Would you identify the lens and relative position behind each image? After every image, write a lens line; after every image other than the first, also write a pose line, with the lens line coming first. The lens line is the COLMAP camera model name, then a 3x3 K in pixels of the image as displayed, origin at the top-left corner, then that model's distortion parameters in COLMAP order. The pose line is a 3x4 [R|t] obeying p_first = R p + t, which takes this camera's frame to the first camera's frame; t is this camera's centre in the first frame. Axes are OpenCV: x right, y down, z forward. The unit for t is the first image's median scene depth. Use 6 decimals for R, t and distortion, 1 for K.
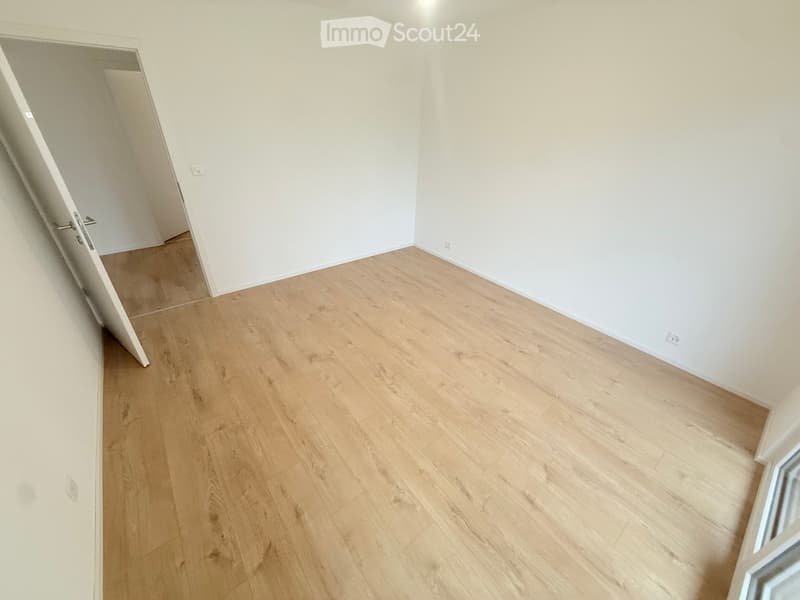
lens RADIAL K [[319.5, 0, 398.2], [0, 319.5, 300.1], [0, 0, 1]] dist [-0.002201, 0.000038]
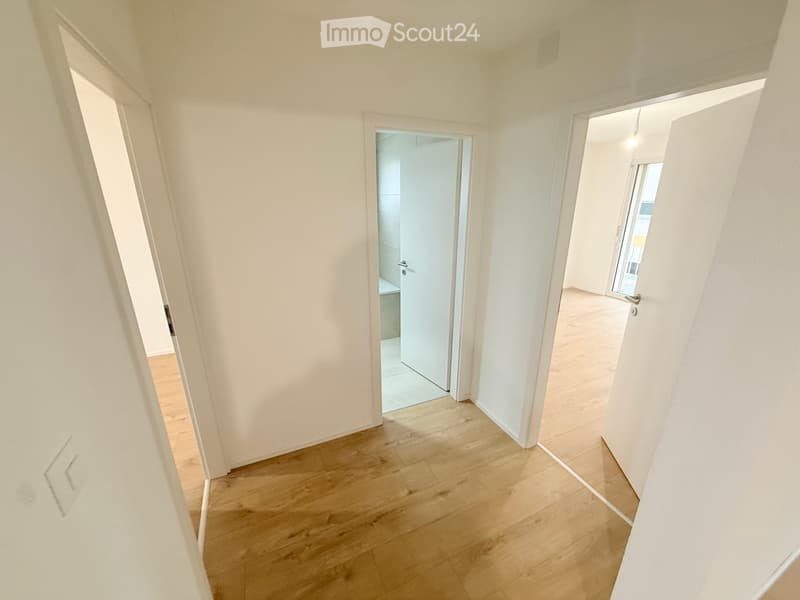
lens RADIAL K [[319.5, 0, 403.0], [0, 319.5, 299.5], [0, 0, 1]] dist [-0.002201, 0.000038]
pose [[0.223155, -0.326951, 0.918316, -1.438036], [0.494053, 0.850043, 0.182587, -0.657890], [-0.840306, 0.412952, 0.351223, 1.077287]]
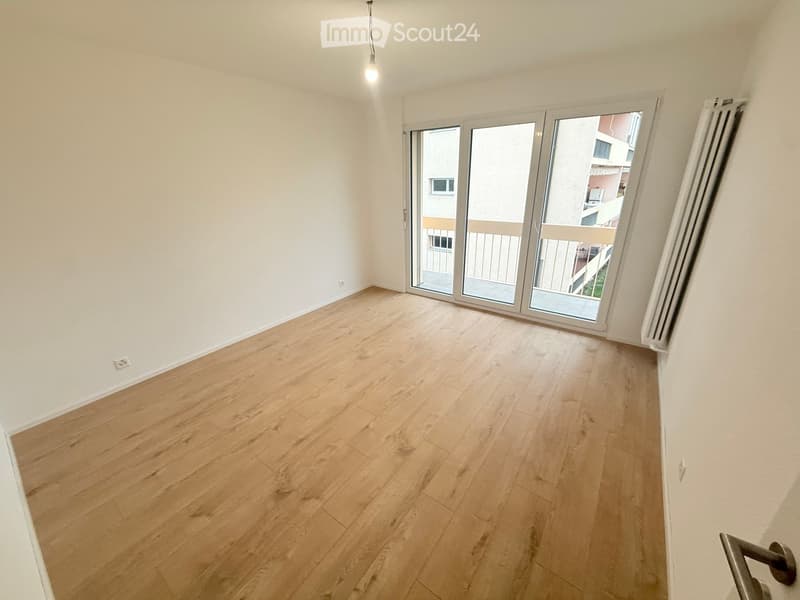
lens RADIAL K [[319.5, 0, 397.1], [0, 319.5, 300.7], [0, 0, 1]] dist [-0.002201, 0.000038]
pose [[-0.269947, -0.372689, 0.887824, -0.788150], [0.496498, 0.736144, 0.459980, -0.447758], [-0.824996, 0.564973, -0.013680, 0.778607]]
